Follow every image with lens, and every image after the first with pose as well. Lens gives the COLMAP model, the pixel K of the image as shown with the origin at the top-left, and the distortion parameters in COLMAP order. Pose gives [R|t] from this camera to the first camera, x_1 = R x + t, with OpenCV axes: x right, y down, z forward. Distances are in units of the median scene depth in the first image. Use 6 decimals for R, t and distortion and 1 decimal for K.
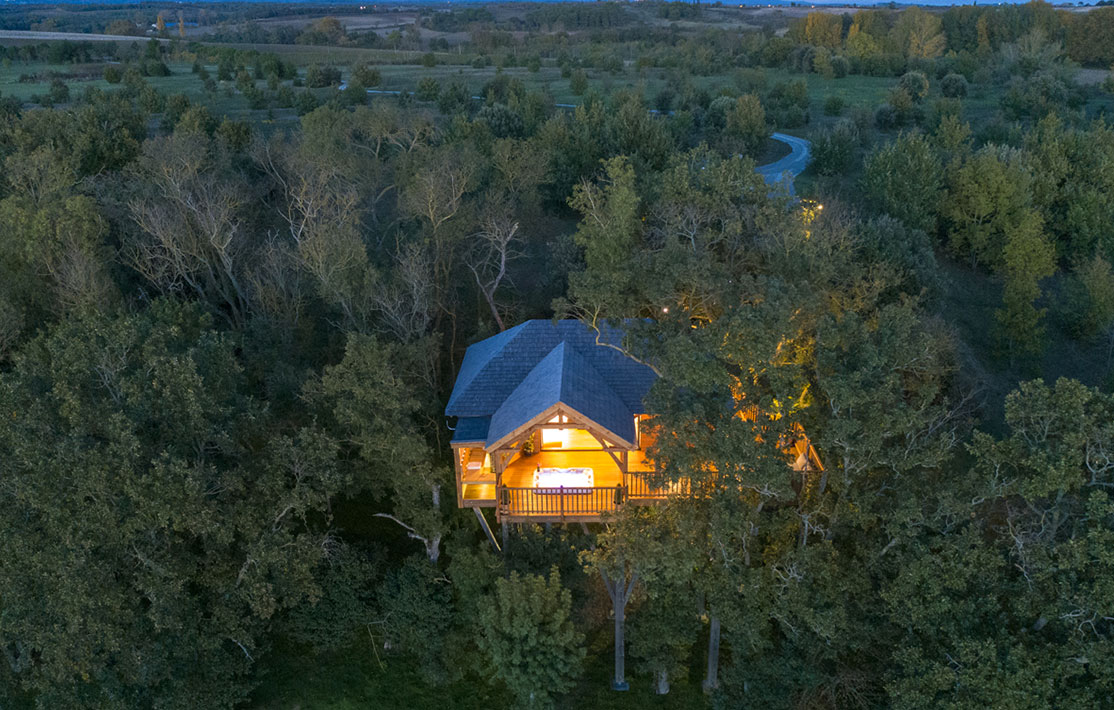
lens RADIAL K [[895.5, 0, 557.0], [0, 895.5, 355.0], [0, 0, 1]] dist [0.000118, -0.000309]
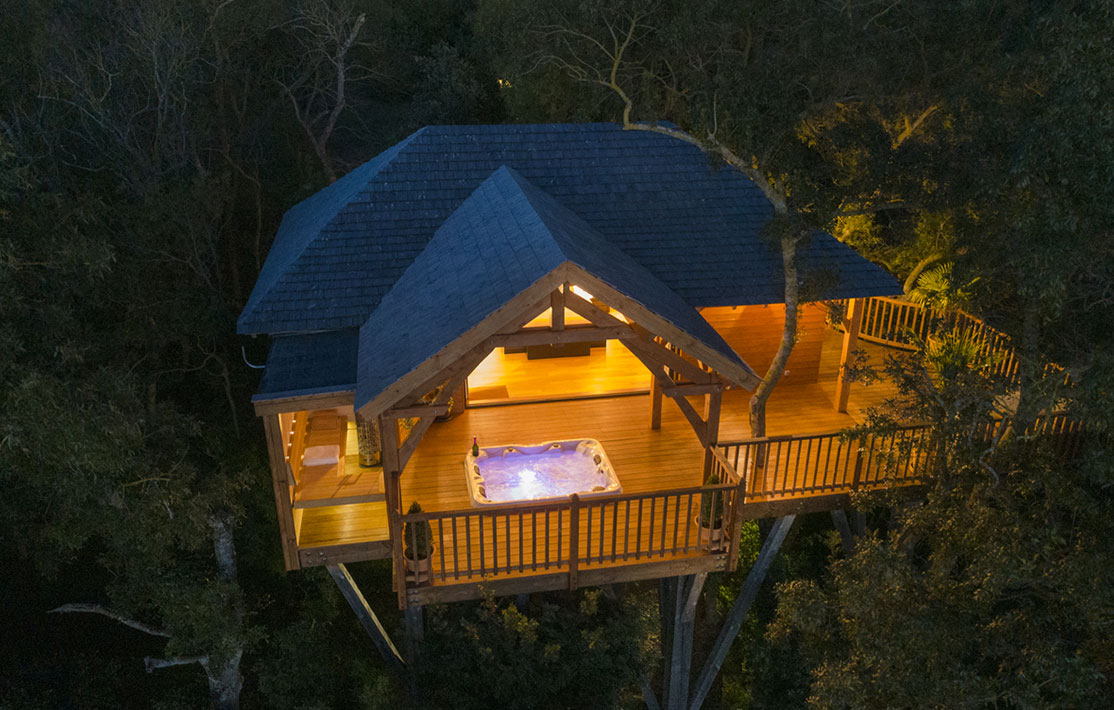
lens RADIAL K [[872.9, 0, 551.8], [0, 872.9, 333.9], [0, 0, 1]] dist [-0.008832, -0.004032]
pose [[0.979092, -0.054140, 0.196081, -0.066196], [0.049821, 0.998396, 0.026896, 0.065299], [-0.197222, -0.016565, 0.980219, 0.610288]]
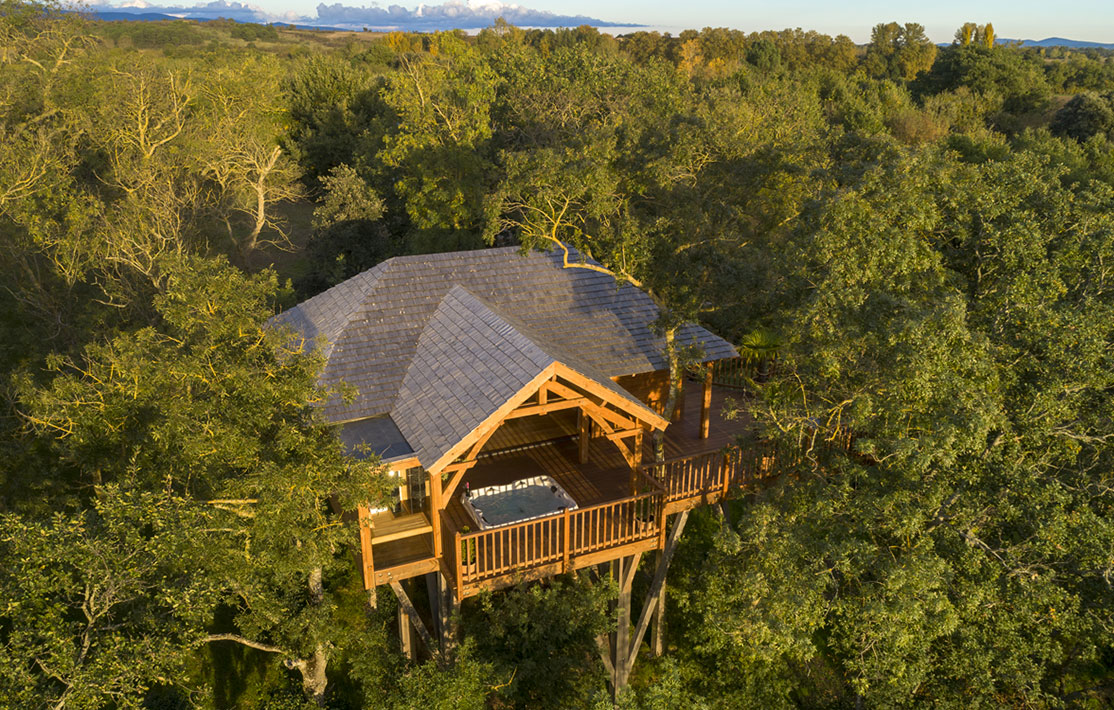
lens RADIAL K [[872.9, 0, 551.8], [0, 872.9, 333.9], [0, 0, 1]] dist [-0.008832, -0.004032]
pose [[0.904052, -0.115084, 0.411638, -0.205311], [0.130116, 0.991462, -0.008577, 0.036047], [-0.407137, 0.061314, 0.911307, 0.458585]]
